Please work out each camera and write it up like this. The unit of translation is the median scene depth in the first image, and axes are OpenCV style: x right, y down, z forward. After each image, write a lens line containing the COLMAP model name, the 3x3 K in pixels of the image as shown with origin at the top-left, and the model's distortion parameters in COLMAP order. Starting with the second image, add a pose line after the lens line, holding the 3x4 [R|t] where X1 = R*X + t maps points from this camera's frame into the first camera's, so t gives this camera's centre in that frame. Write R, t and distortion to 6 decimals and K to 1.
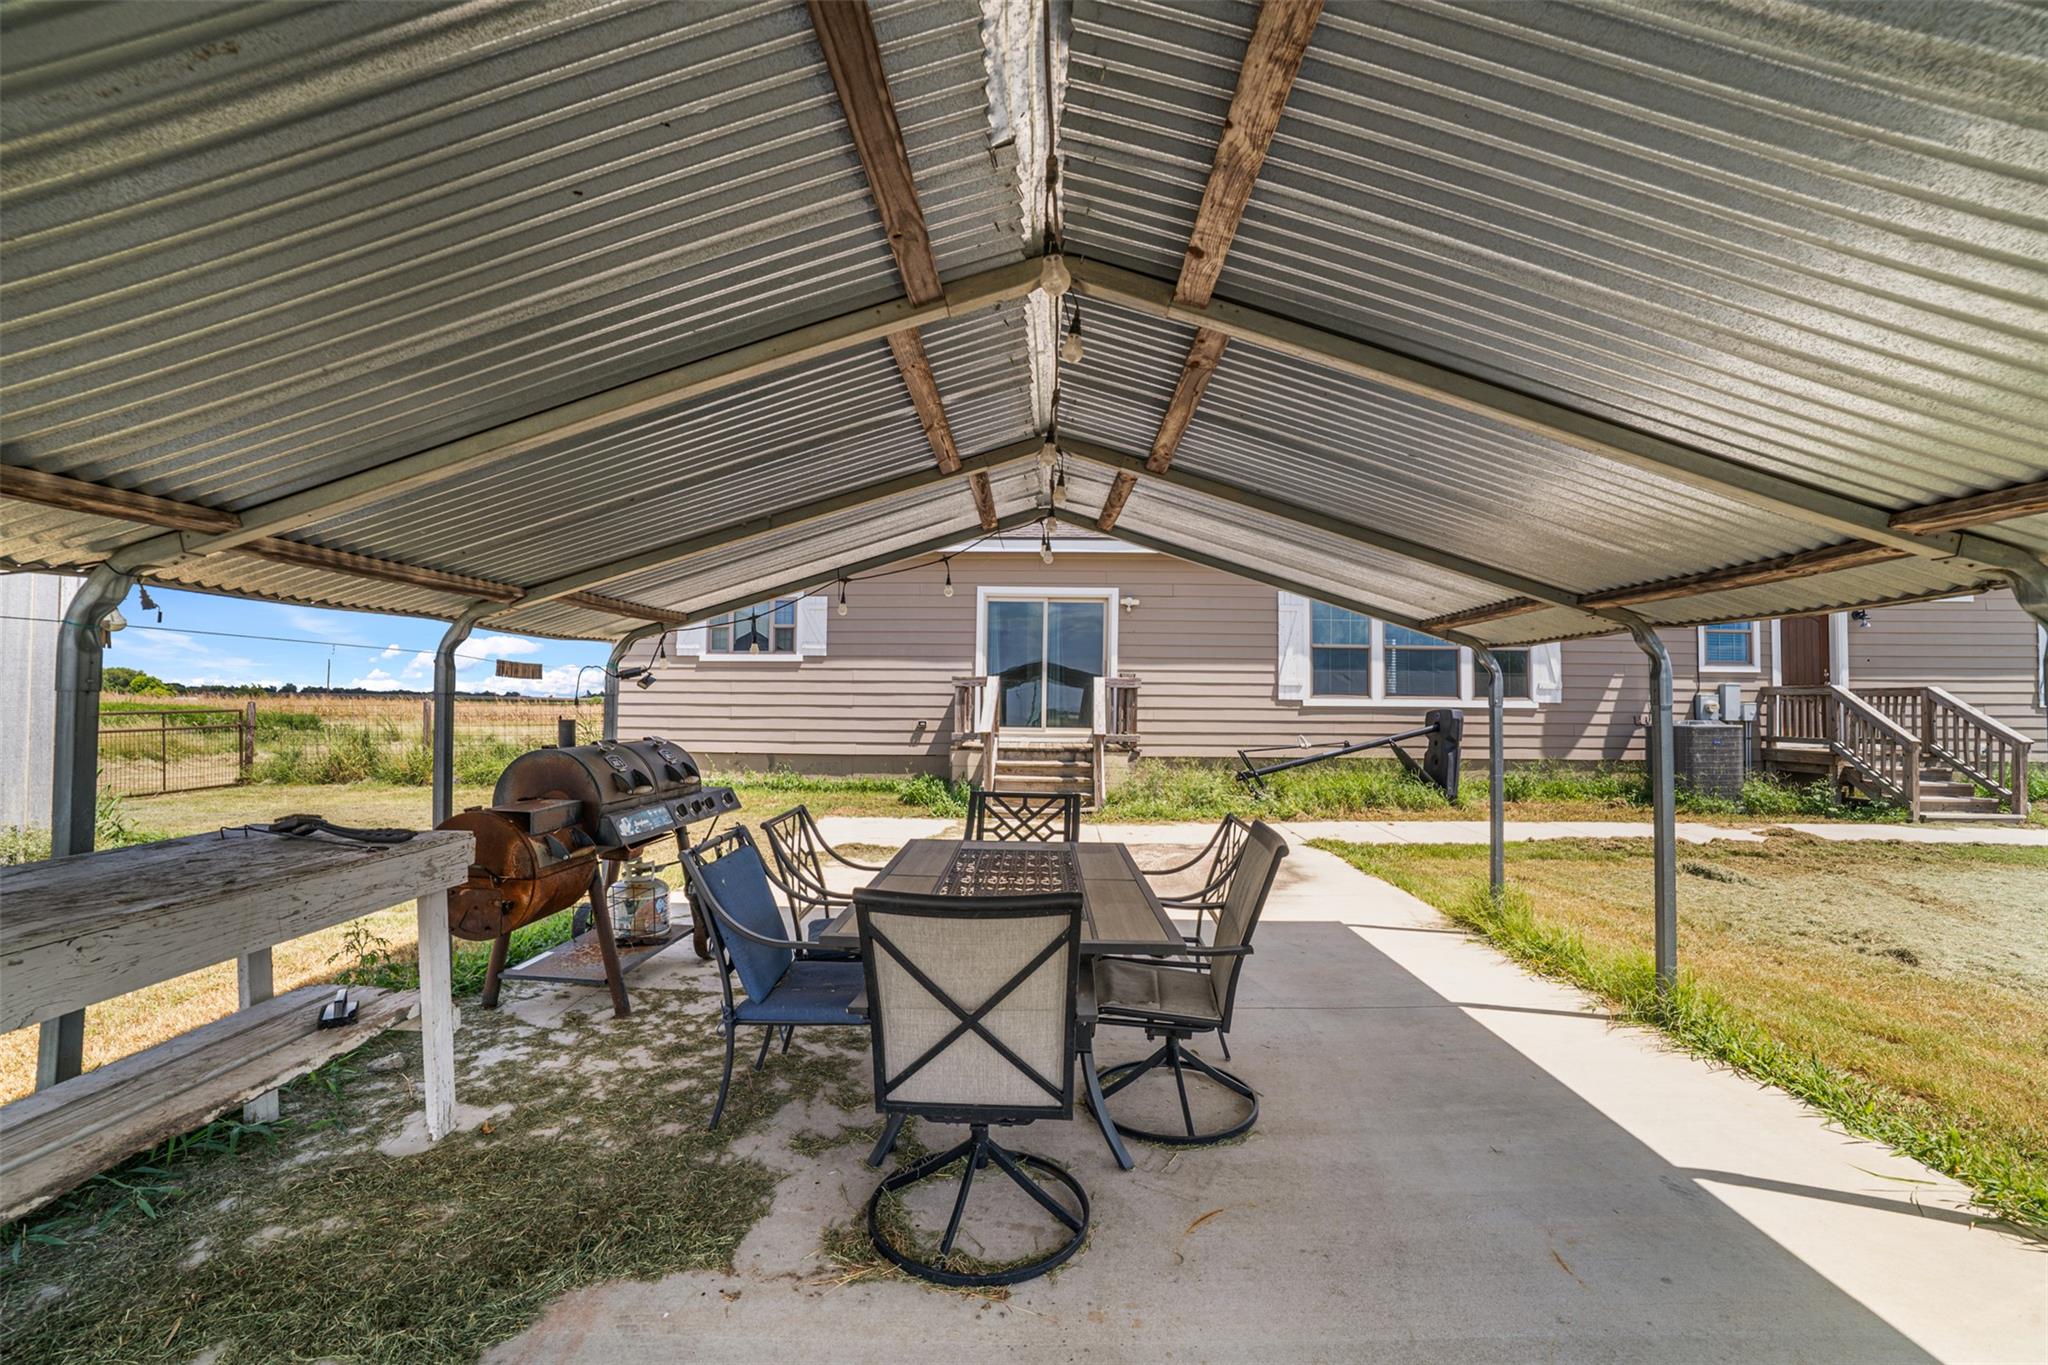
lens RADIAL K [[836.0, 0, 1025.7], [0, 836.0, 698.5], [0, 0, 1]] dist [-0.053390, 0.000843]
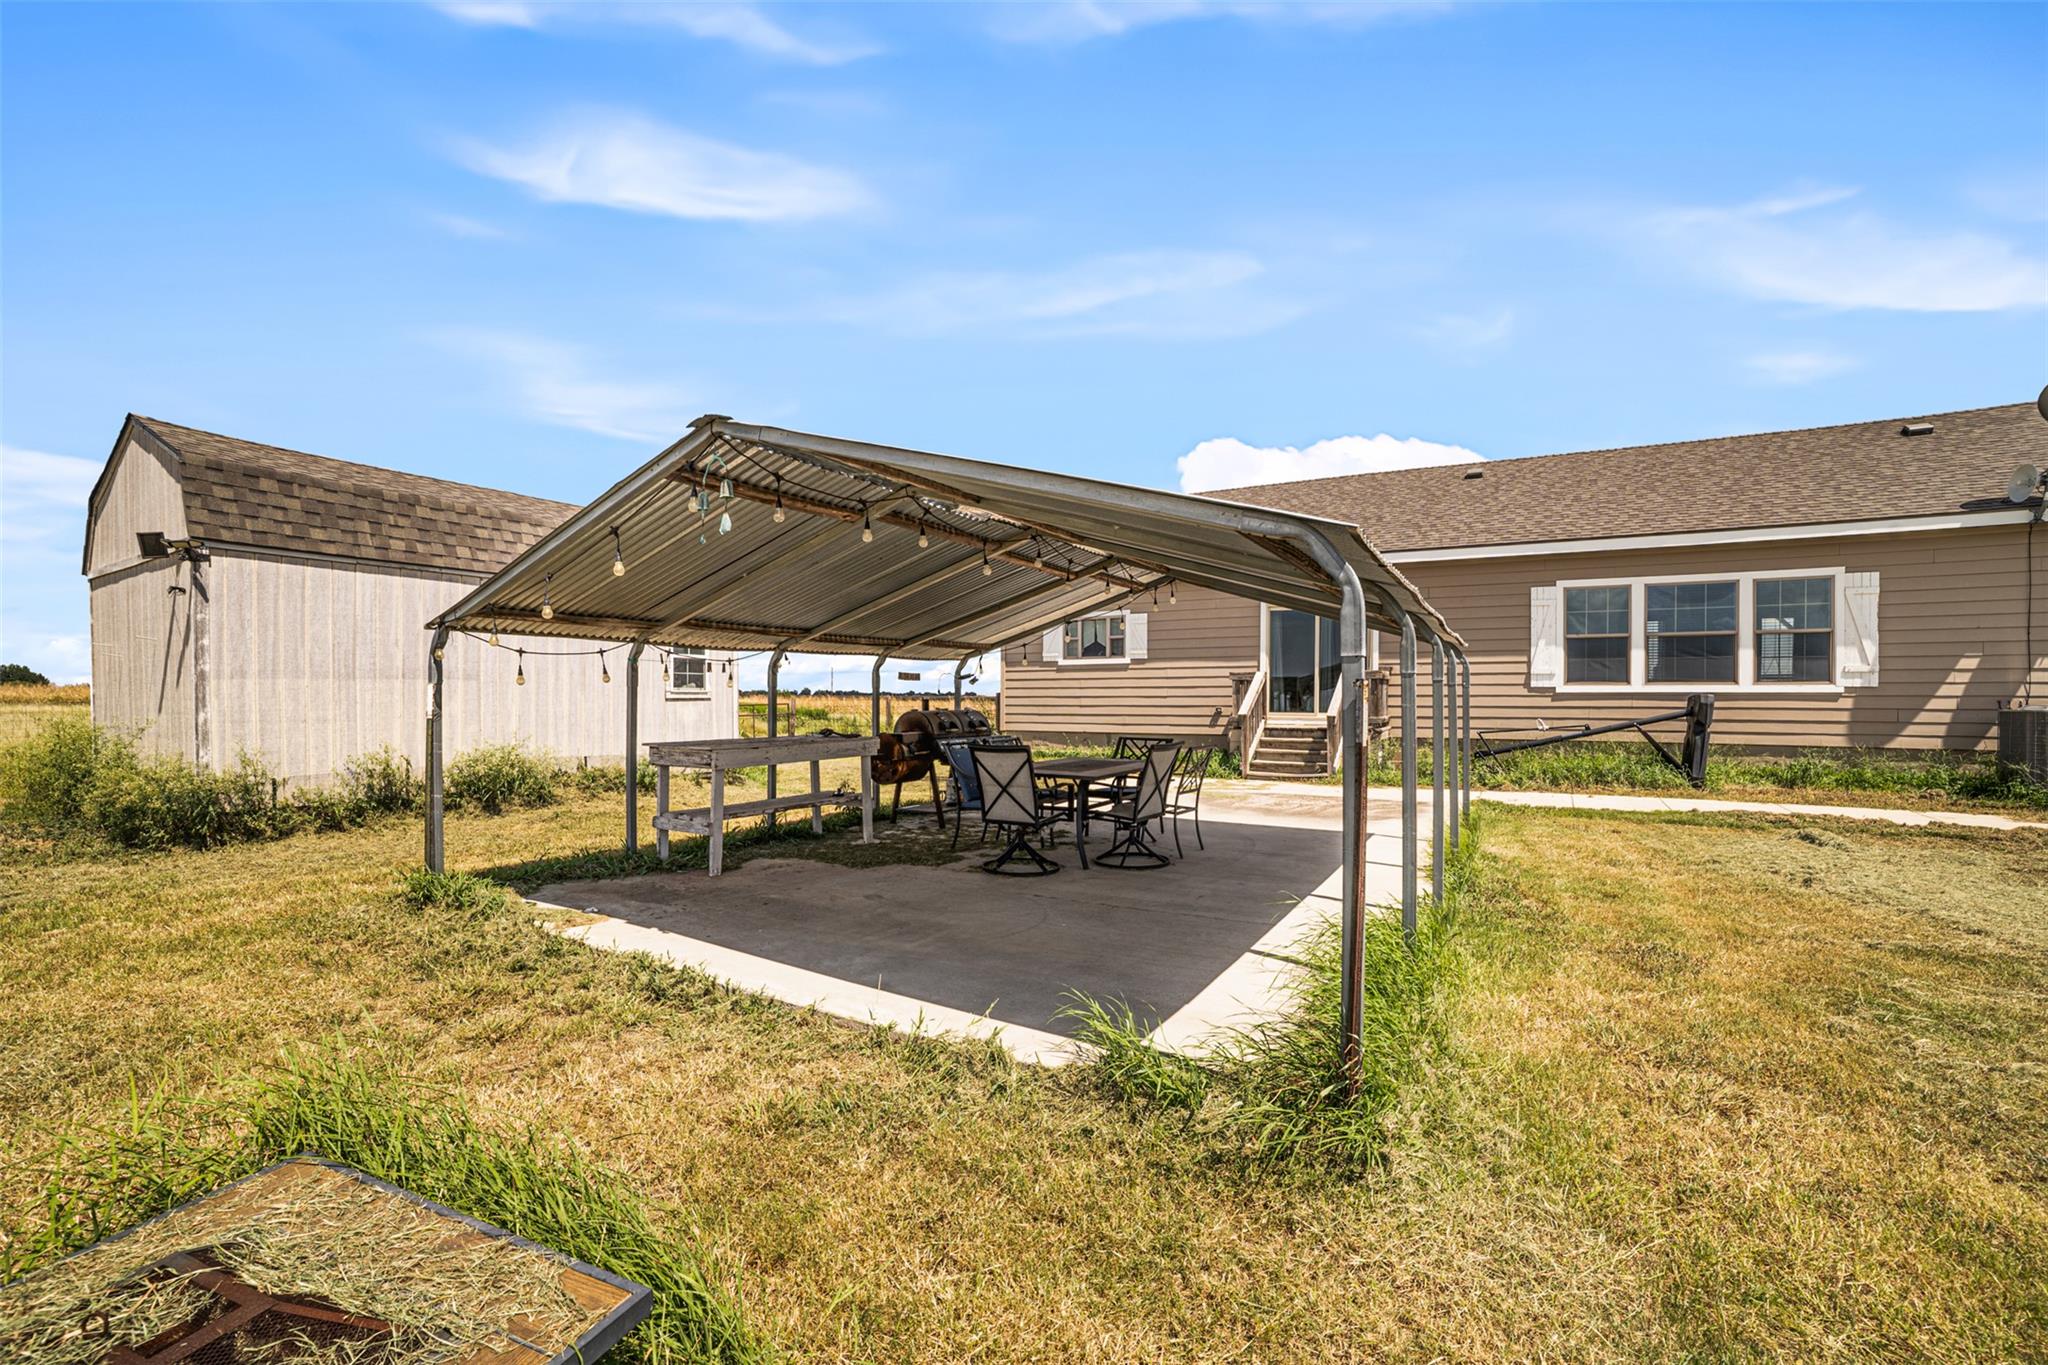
lens RADIAL K [[858.5, 0, 1024.0], [0, 858.5, 682.5], [0, 0, 1]] dist [-0.085018, 0.030788]
pose [[0.872927, -0.015646, -0.487599, 0.257820], [0.008578, 0.999823, -0.016725, 0.007906], [0.487775, 0.010417, 0.872907, -0.284952]]
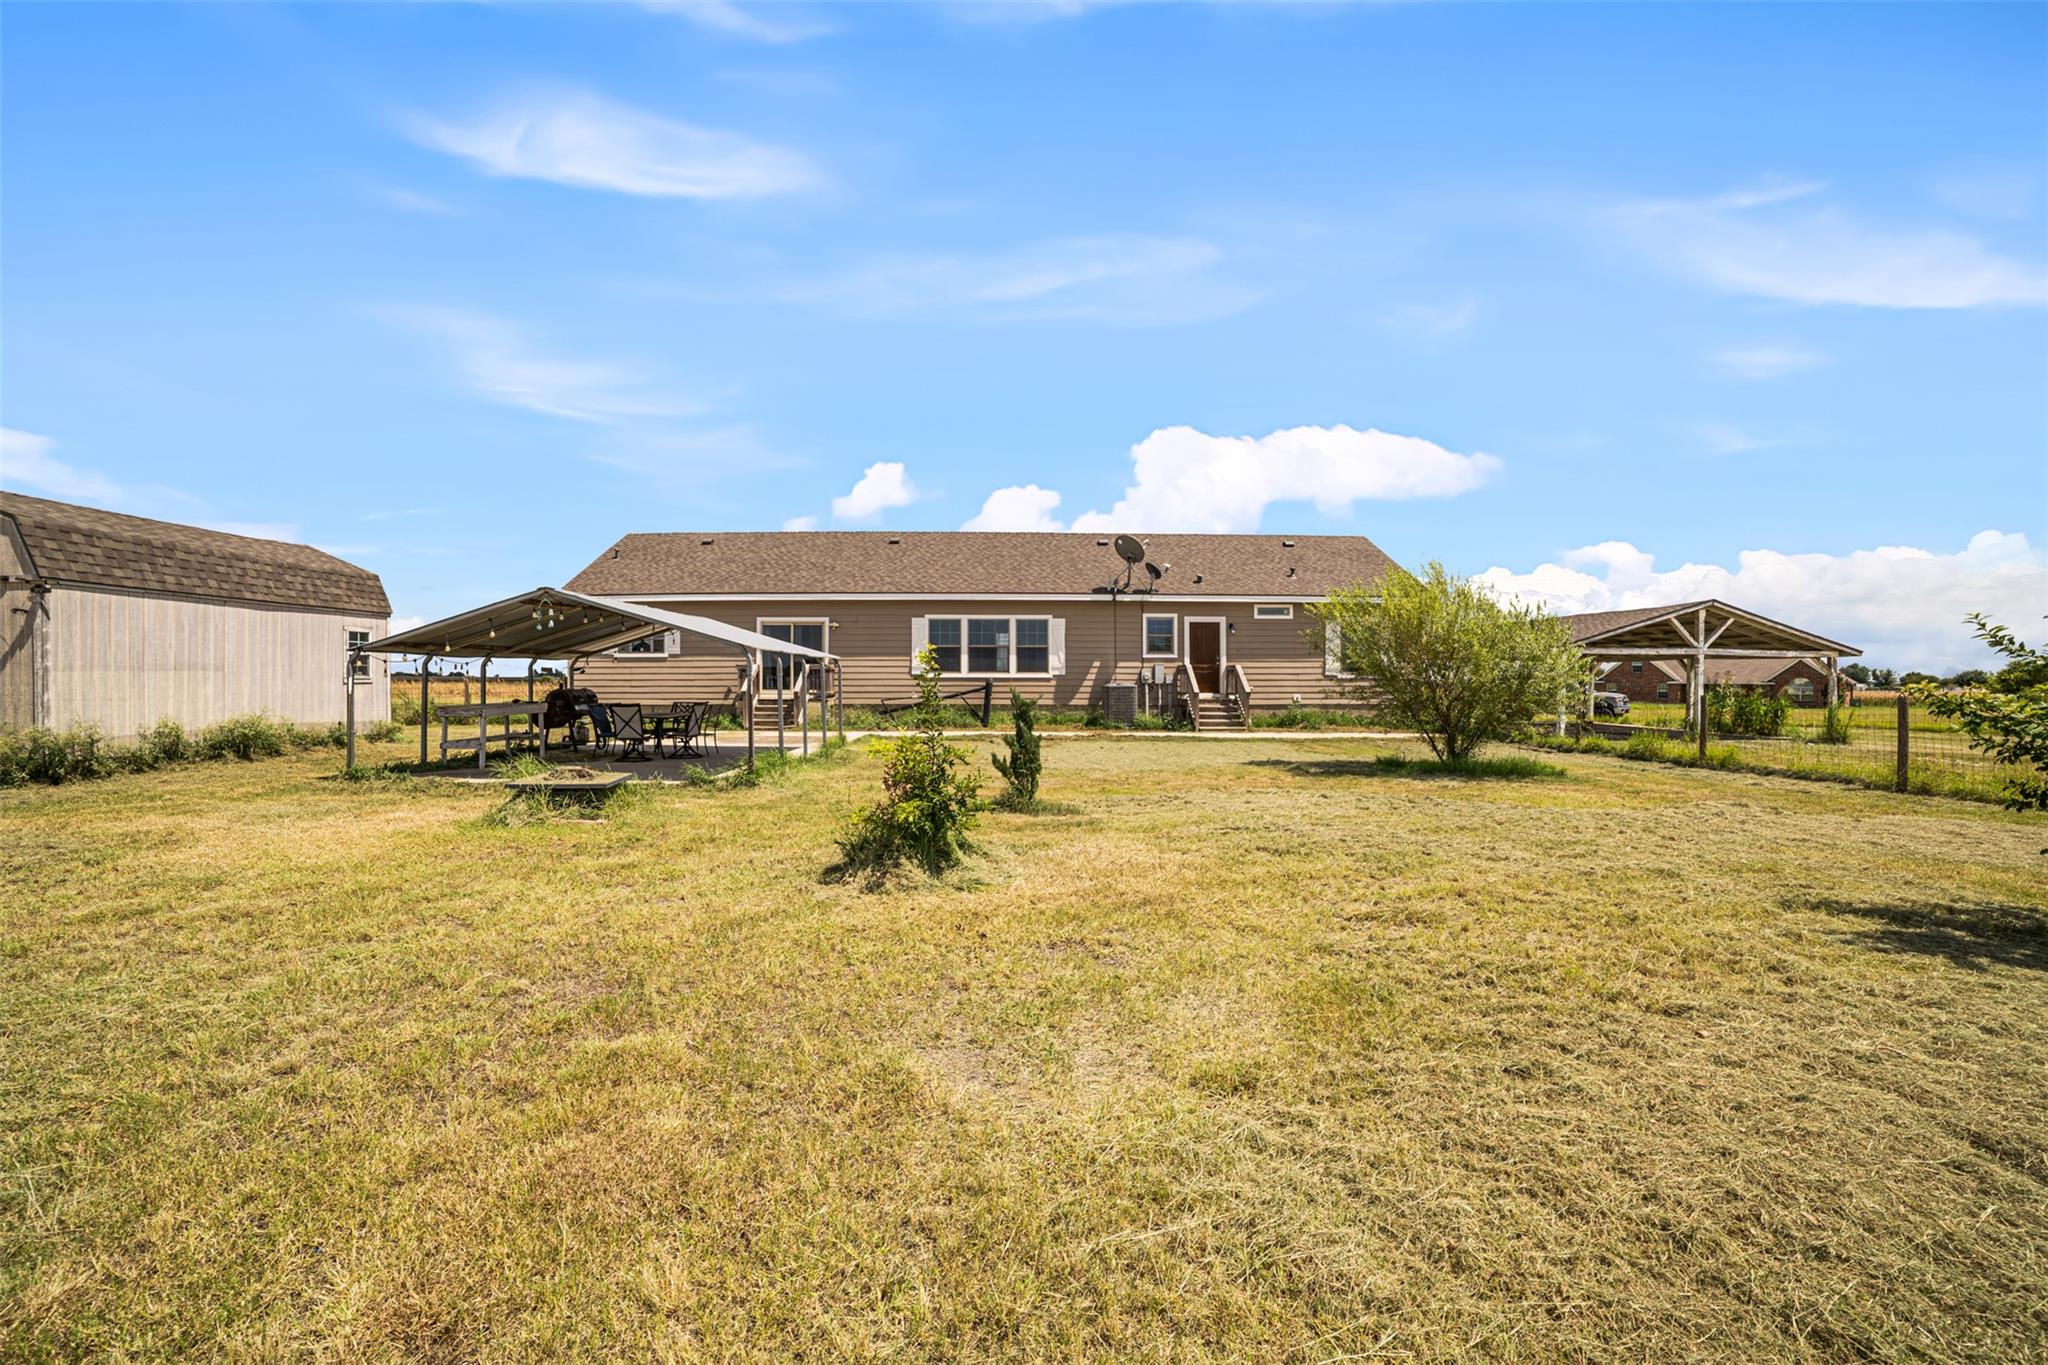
lens RADIAL K [[858.5, 0, 1024.0], [0, 858.5, 682.5], [0, 0, 1]] dist [-0.085018, 0.030788]
pose [[0.998847, -0.008963, 0.047172, 0.468906], [0.008478, 0.999909, 0.010474, 0.001811], [-0.047261, -0.010062, 0.998832, -0.998240]]
